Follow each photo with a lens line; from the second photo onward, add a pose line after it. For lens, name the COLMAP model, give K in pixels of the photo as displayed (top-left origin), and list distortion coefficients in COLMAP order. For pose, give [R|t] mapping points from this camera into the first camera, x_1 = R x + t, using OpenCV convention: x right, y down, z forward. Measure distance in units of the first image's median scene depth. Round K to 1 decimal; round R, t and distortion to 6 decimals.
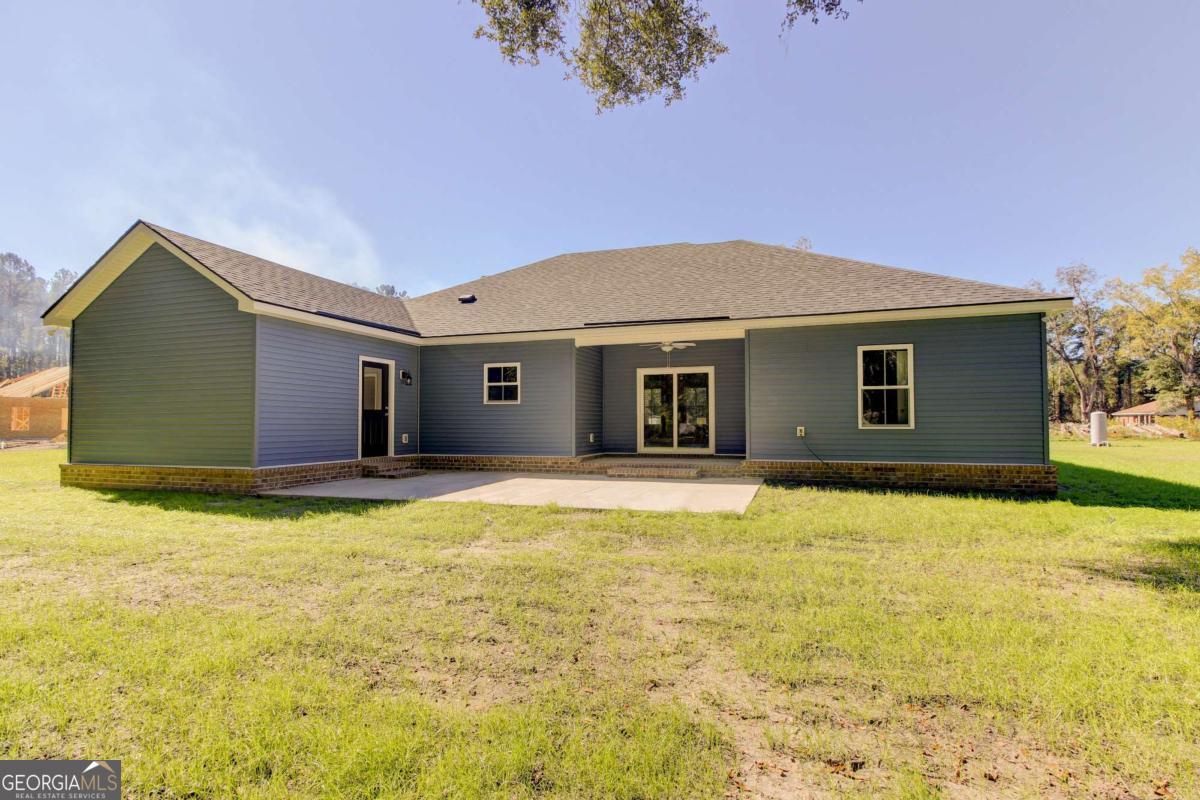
lens RADIAL K [[570.9, 0, 605.4], [0, 570.9, 401.9], [0, 0, 1]] dist [0.003574, -0.002262]
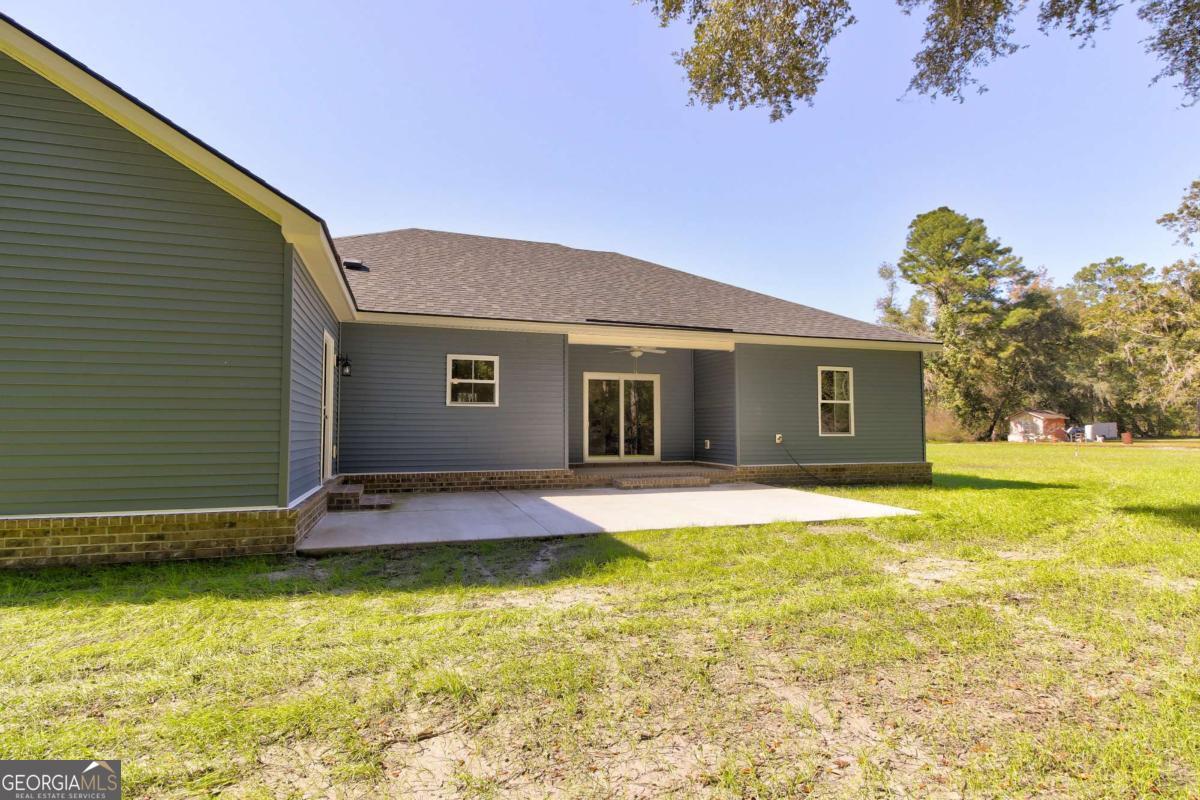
lens RADIAL K [[570.9, 0, 607.5], [0, 570.9, 404.0], [0, 0, 1]] dist [0.003574, -0.002262]
pose [[0.813168, 0.029649, 0.581274, -0.497746], [-0.024827, 0.999560, -0.016254, 0.008863], [-0.581500, -0.001214, 0.813546, 0.241889]]
